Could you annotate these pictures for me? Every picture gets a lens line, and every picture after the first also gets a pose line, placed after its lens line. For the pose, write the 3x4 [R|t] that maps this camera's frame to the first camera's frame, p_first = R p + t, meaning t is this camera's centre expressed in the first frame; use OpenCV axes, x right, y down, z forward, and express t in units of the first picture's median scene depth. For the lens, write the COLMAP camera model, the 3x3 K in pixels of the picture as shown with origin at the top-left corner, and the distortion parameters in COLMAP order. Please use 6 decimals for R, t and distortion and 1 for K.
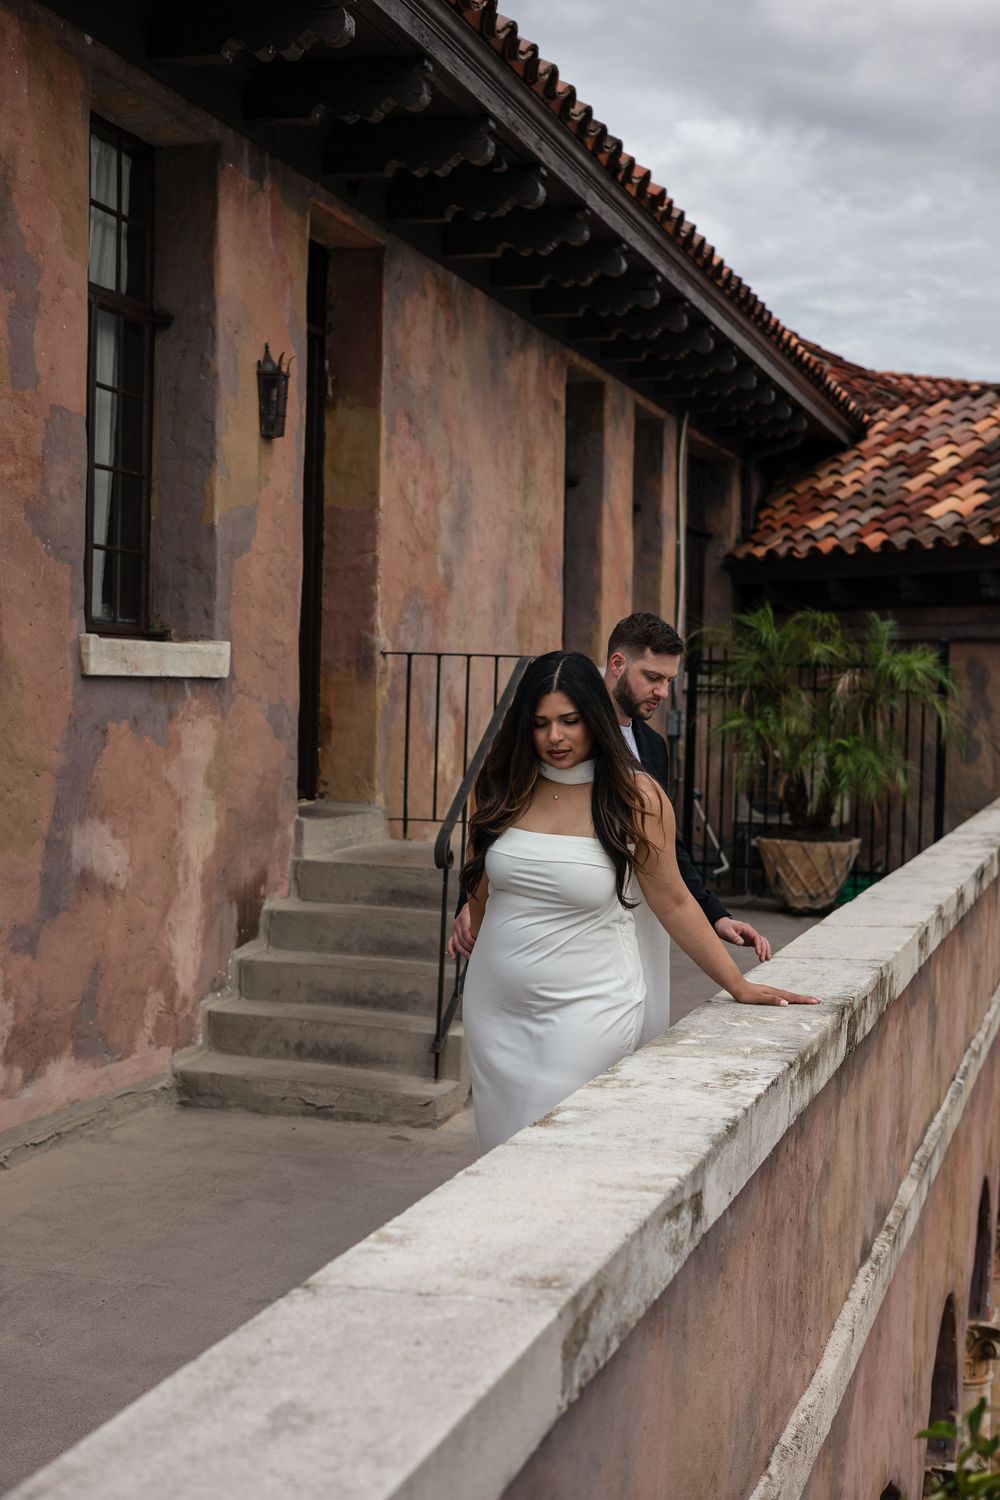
lens RADIAL K [[2529.0, 0, 499.0], [0, 2529.0, 846.7], [0, 0, 1]] dist [-0.006176, 0.087115]
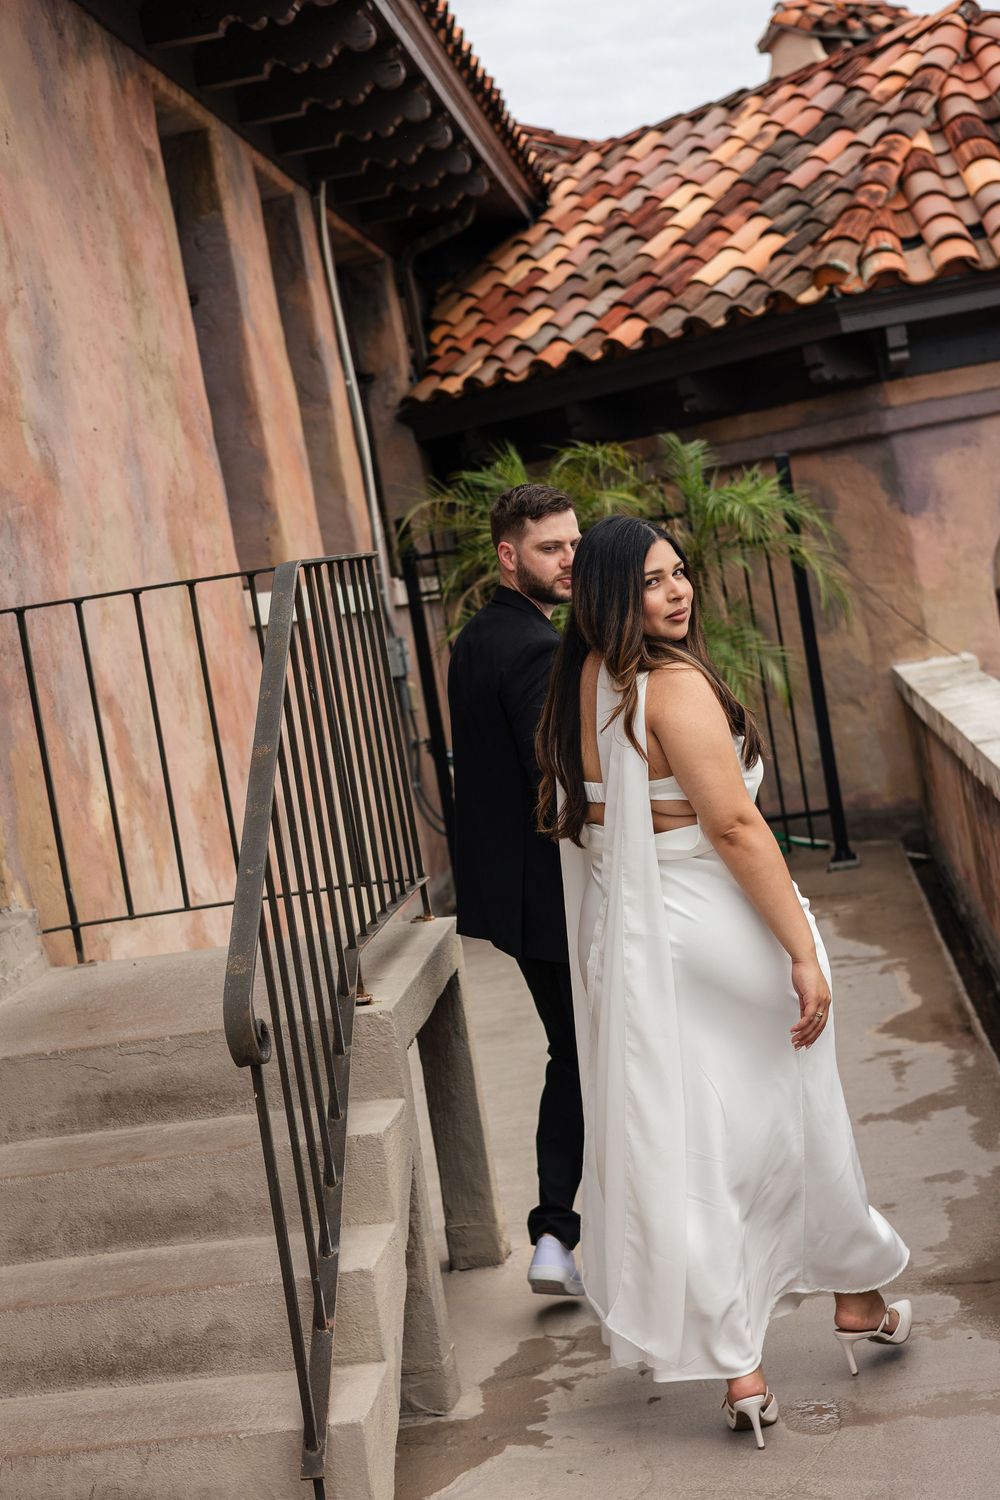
lens RADIAL K [[2529.0, 0, 499.0], [0, 2529.0, 846.7], [0, 0, 1]] dist [-0.006176, 0.087115]
pose [[0.963236, -0.201839, 0.177305, -0.030865], [0.197443, 0.979402, 0.042281, -0.023157], [-0.182187, -0.005719, 0.983247, 0.349593]]
